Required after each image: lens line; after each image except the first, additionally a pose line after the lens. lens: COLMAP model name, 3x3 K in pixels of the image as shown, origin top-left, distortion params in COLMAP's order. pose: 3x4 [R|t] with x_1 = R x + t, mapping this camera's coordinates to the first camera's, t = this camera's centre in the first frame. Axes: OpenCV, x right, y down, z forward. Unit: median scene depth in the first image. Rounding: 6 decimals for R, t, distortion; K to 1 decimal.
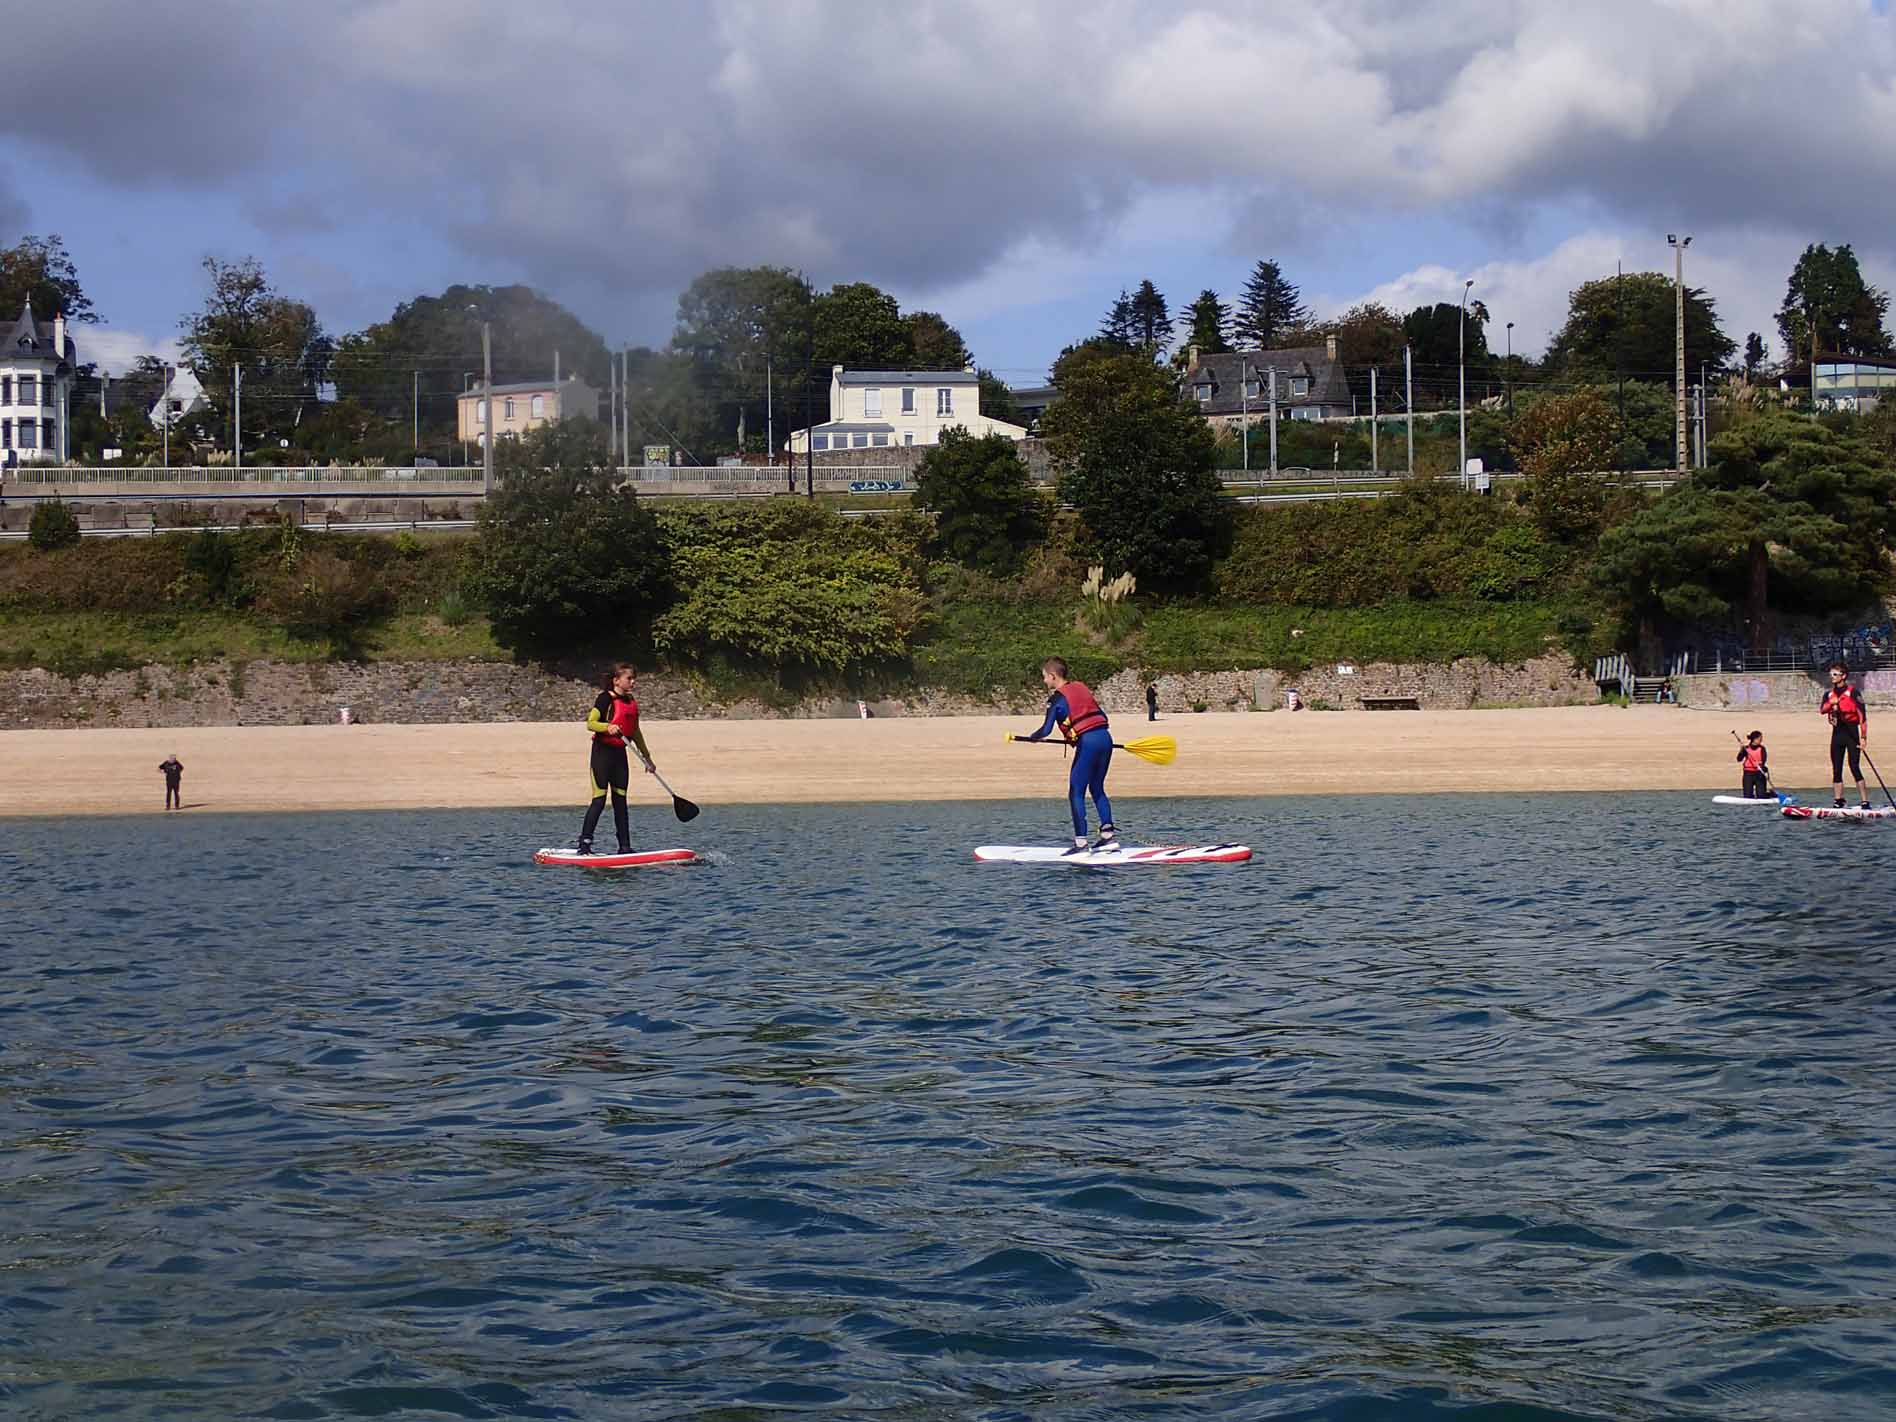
lens RADIAL K [[3239.5, 0, 991.0], [0, 3239.5, 663.1], [0, 0, 1]] dist [0.020375, 0.051495]
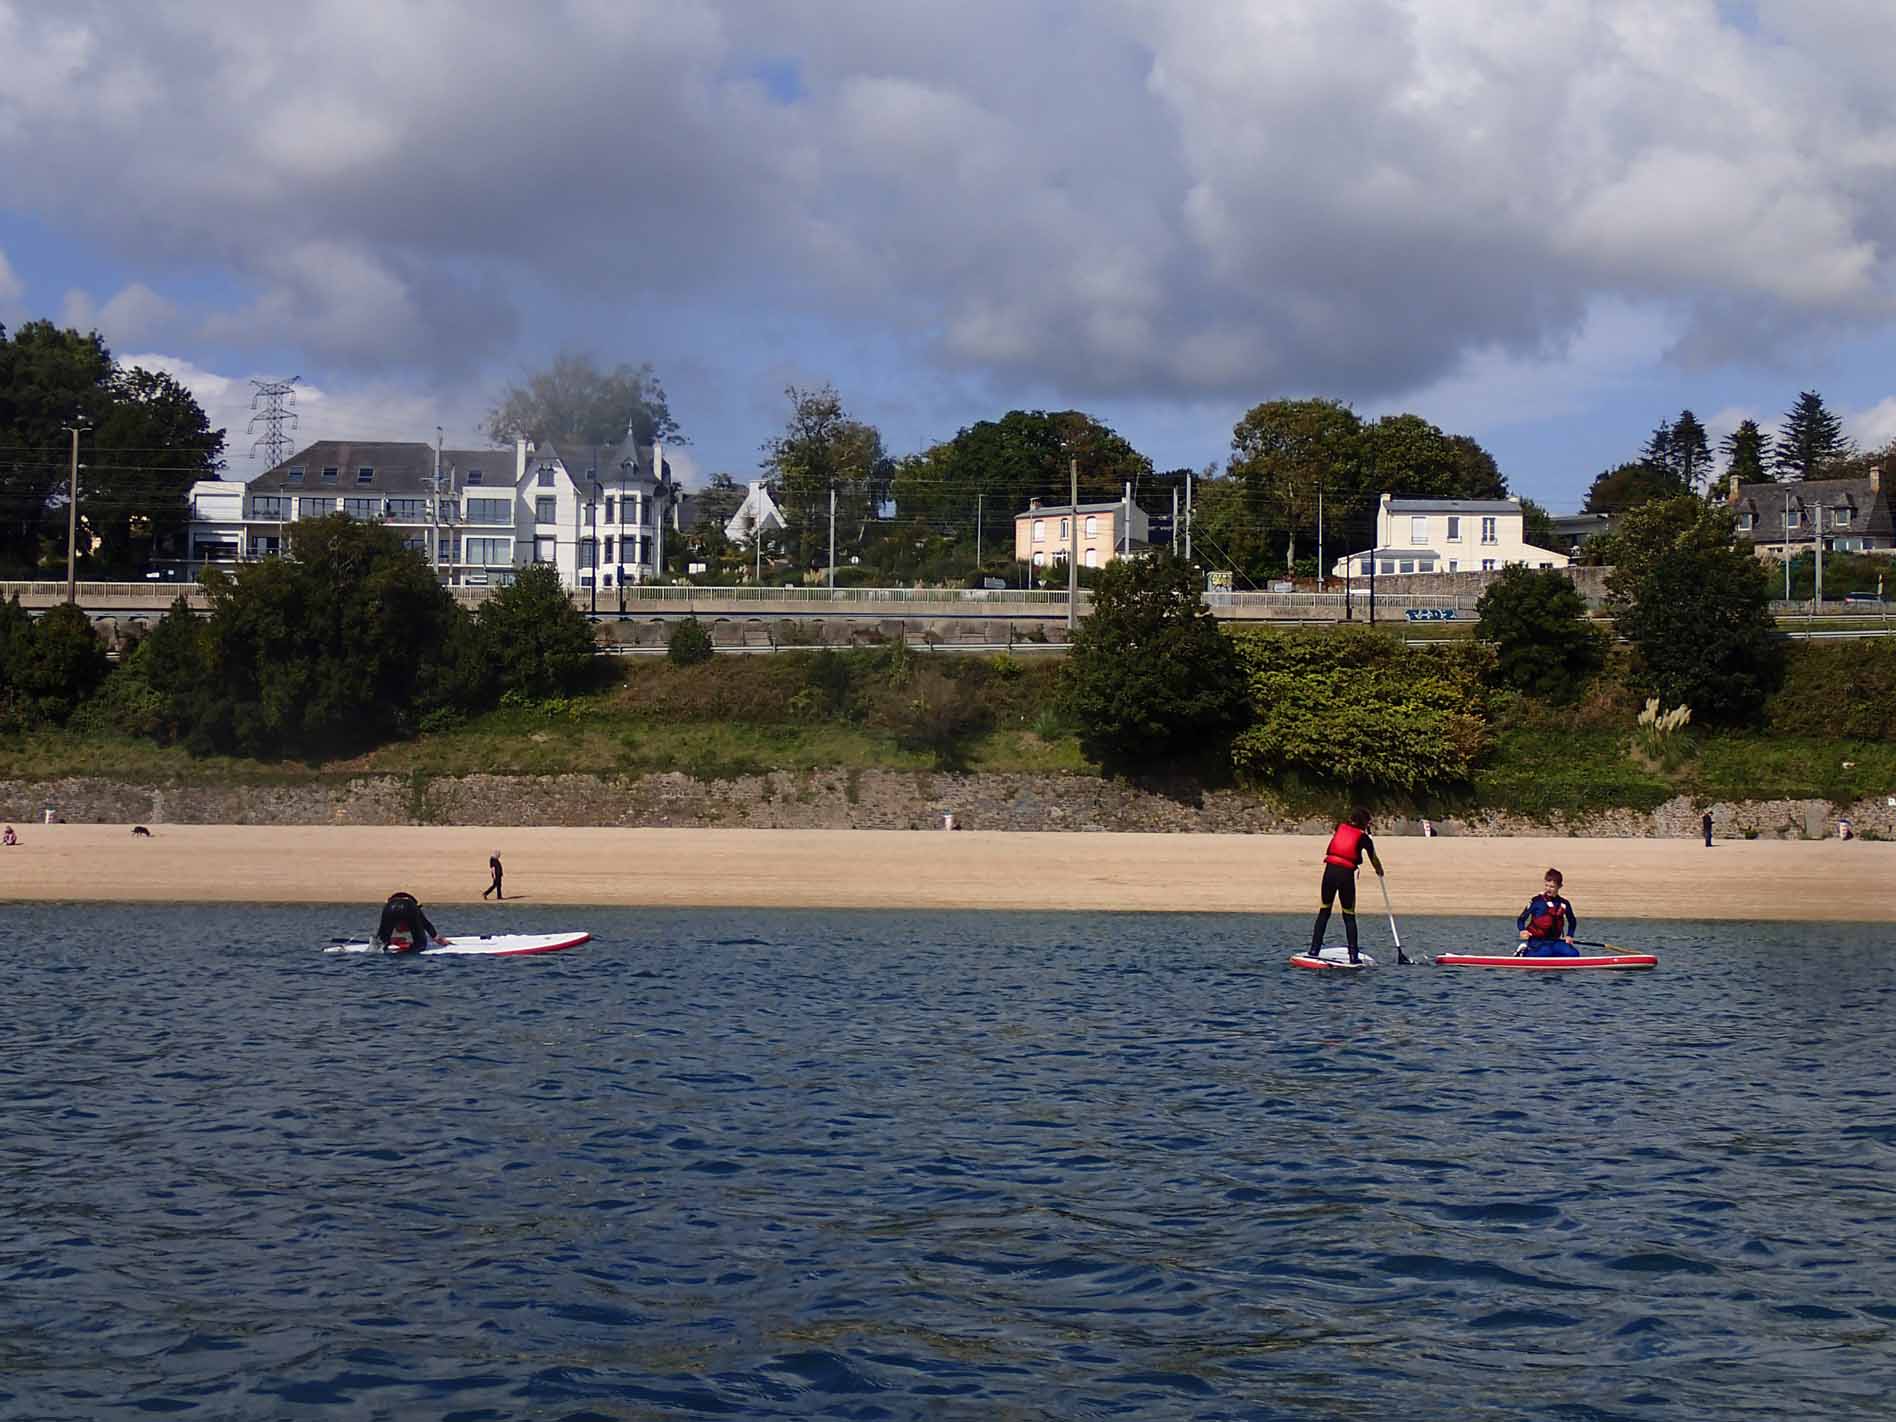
lens RADIAL K [[3239.5, 0, 991.0], [0, 3239.5, 663.1], [0, 0, 1]] dist [0.020375, 0.051495]
pose [[0.987693, 0.017373, -0.155435, -0.015916], [-0.022569, 0.999242, -0.031732, -0.002765], [0.154766, 0.034849, 0.987336, -0.073284]]
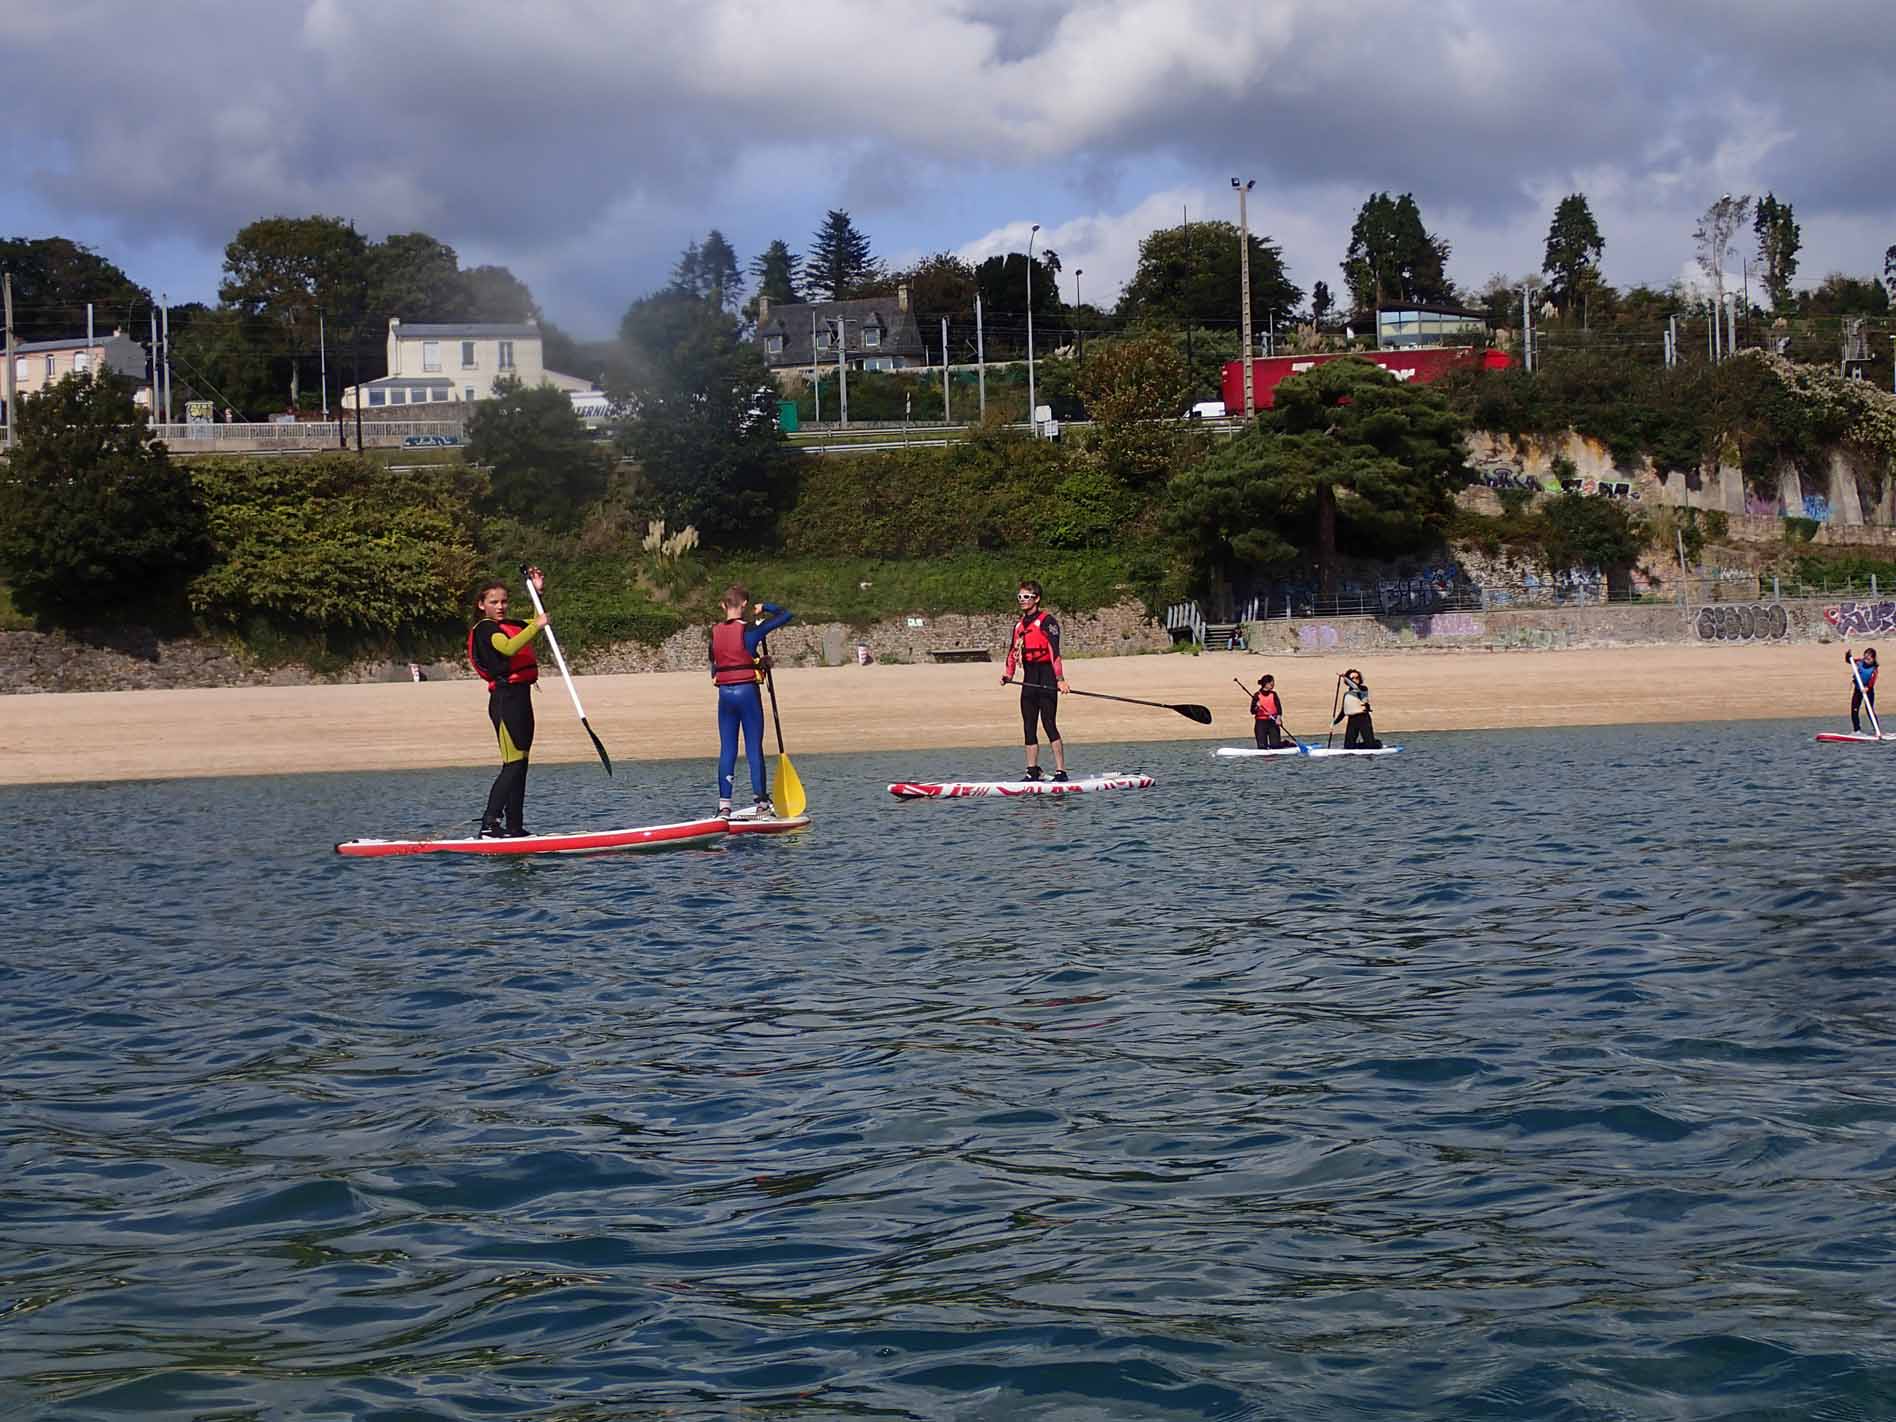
lens RADIAL K [[3239.5, 0, 991.0], [0, 3239.5, 663.1], [0, 0, 1]] dist [0.020375, 0.051495]
pose [[0.991768, -0.019820, 0.126503, 0.007906], [0.018161, 0.999733, 0.014253, 0.000825], [-0.126752, -0.011838, 0.991864, 0.026518]]
